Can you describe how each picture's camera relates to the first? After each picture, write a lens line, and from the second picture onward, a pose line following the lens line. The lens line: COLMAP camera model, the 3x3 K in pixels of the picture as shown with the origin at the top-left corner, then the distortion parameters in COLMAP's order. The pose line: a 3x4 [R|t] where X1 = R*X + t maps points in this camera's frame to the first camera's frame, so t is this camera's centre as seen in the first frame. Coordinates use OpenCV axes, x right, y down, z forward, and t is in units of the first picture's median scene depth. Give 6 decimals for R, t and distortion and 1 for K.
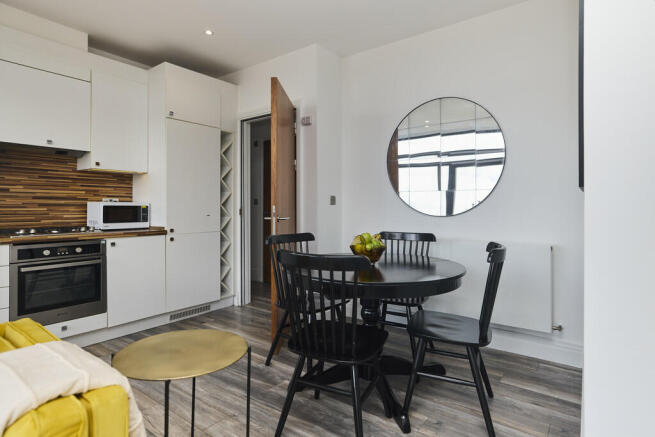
lens RADIAL K [[355.2, 0, 325.2], [0, 355.2, 205.5], [0, 0, 1]] dist [-0.002582, -0.000050]
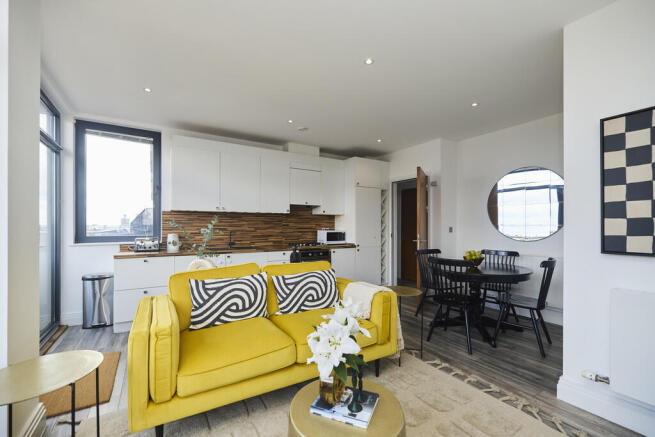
lens RADIAL K [[282.1, 0, 327.2], [0, 282.1, 223.4], [0, 0, 1]] dist [-0.000433, 0.000034]
pose [[0.932205, -0.002444, -0.361922, -0.044199], [0.000696, 0.999987, -0.004960, -0.041111], [0.361930, 0.004372, 0.932195, -0.476287]]
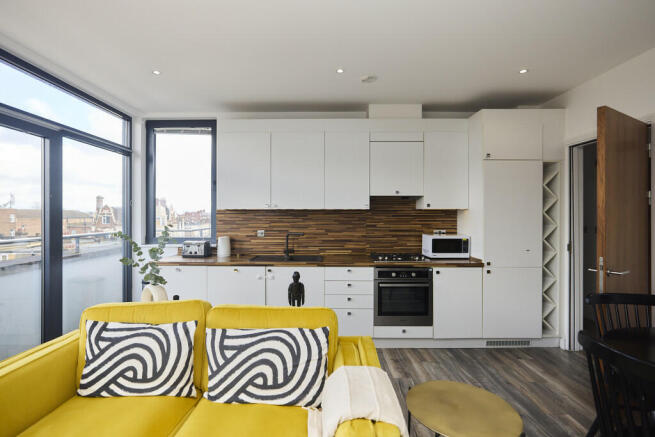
lens RADIAL K [[327.9, 0, 318.0], [0, 327.9, 217.5], [0, 0, 1]] dist [-0.013994, 0.001291]
pose [[0.586483, 0.007142, -0.809930, 0.071049], [0.003496, 0.999929, 0.011349, -0.086818], [0.809954, -0.009487, 0.586417, -0.003495]]
